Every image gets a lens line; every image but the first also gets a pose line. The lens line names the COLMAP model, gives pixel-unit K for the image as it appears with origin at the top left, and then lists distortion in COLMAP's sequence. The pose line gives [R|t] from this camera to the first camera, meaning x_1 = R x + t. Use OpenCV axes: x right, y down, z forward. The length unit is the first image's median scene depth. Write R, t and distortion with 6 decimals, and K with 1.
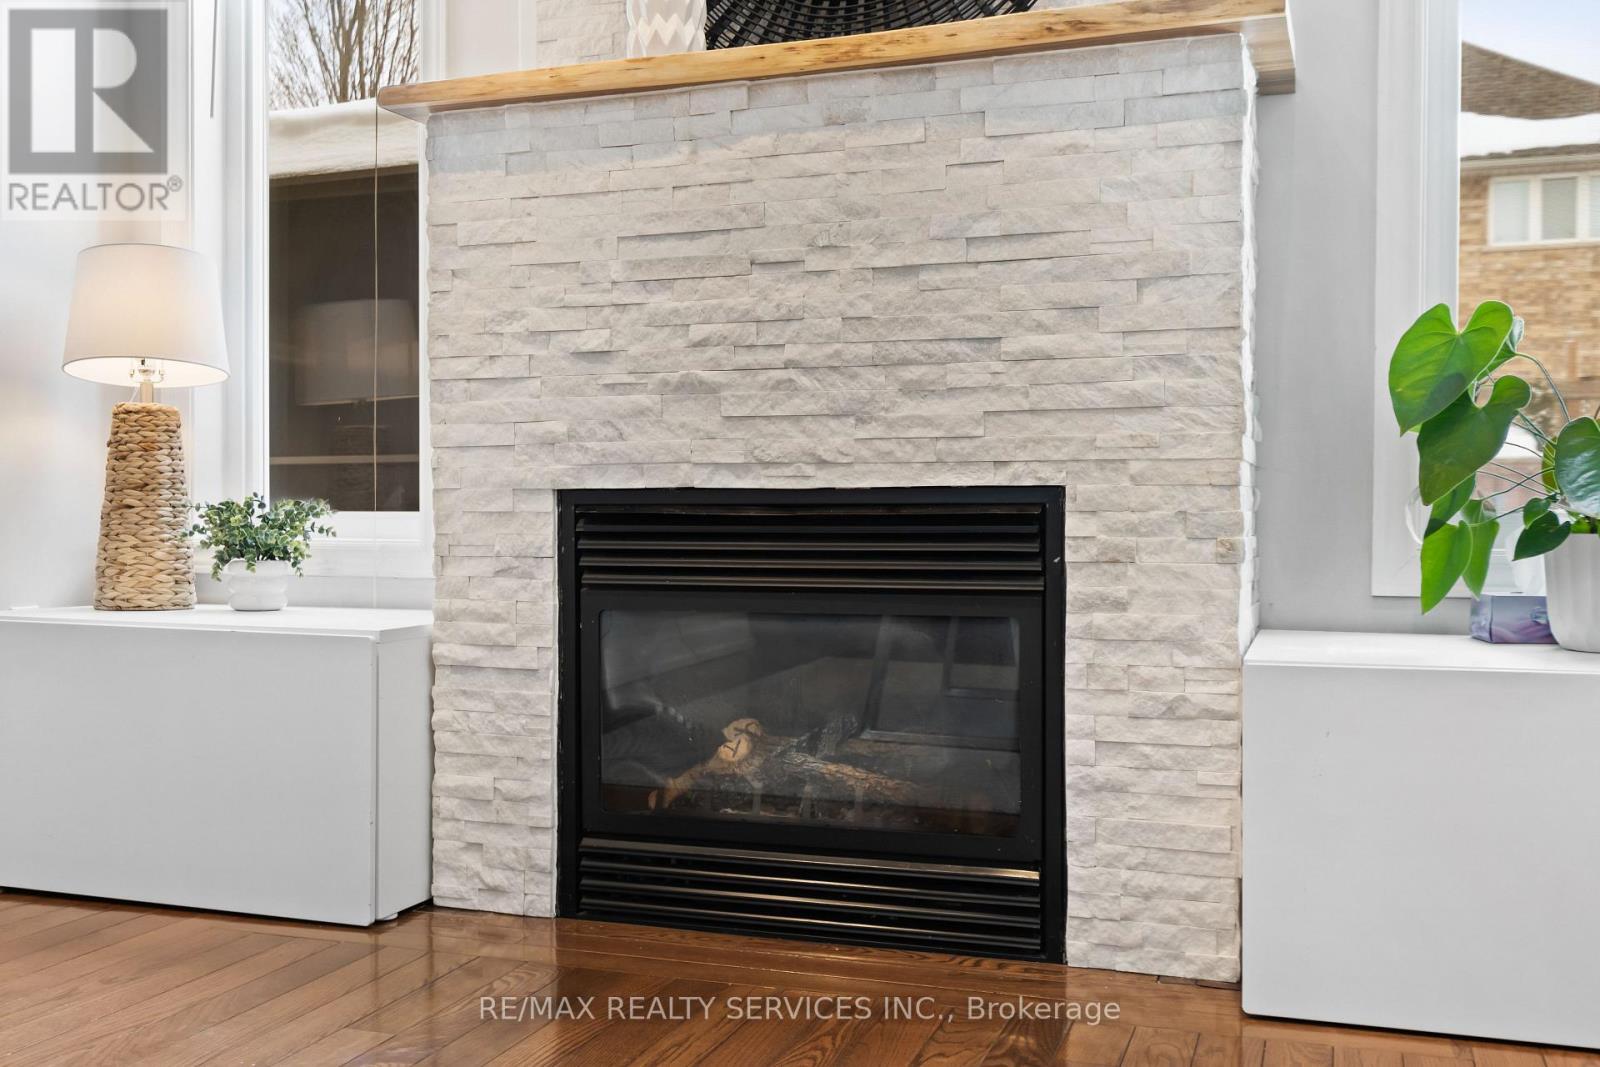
lens RADIAL K [[1497.6, 0, 797.1], [0, 1497.6, 533.4], [0, 0, 1]] dist [-0.023844, 0.000000]
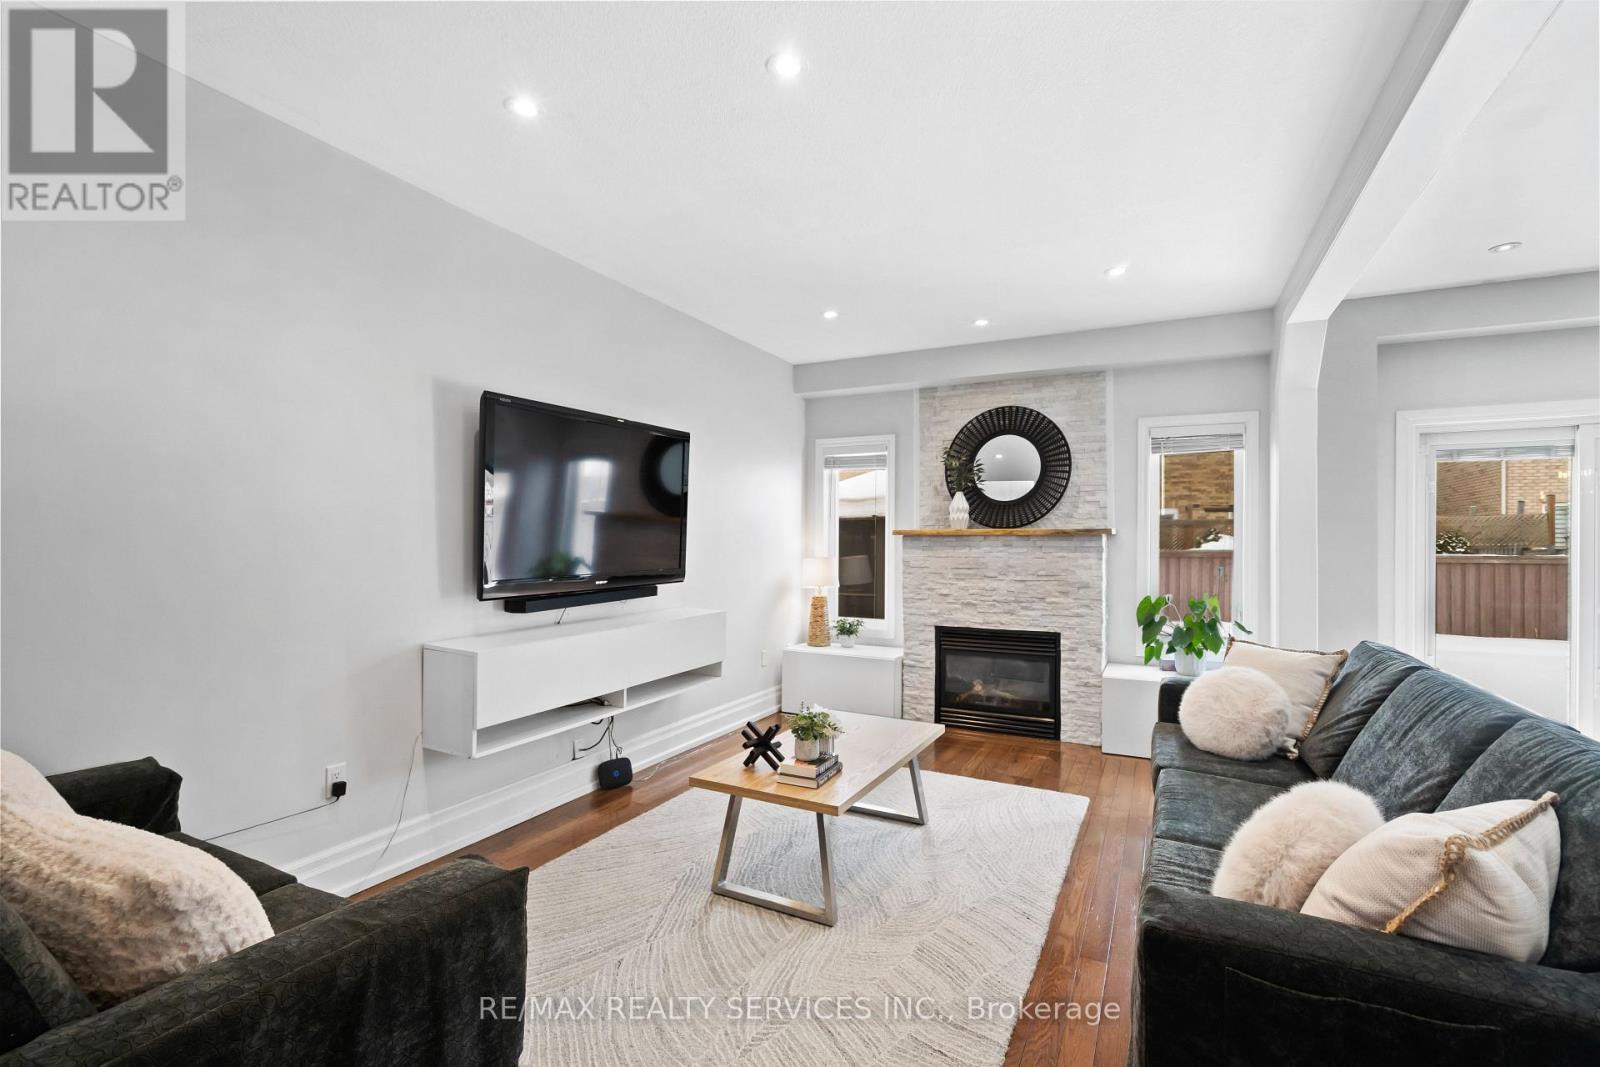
lens RADIAL K [[733.4, 0, 804.3], [0, 733.4, 540.3], [0, 0, 1]] dist [-0.003071, -0.000023]
pose [[0.991407, -0.003891, -0.130758, -0.279629], [0.006301, 0.999818, 0.018023, -0.339852], [0.130664, -0.018692, 0.991250, -1.205308]]
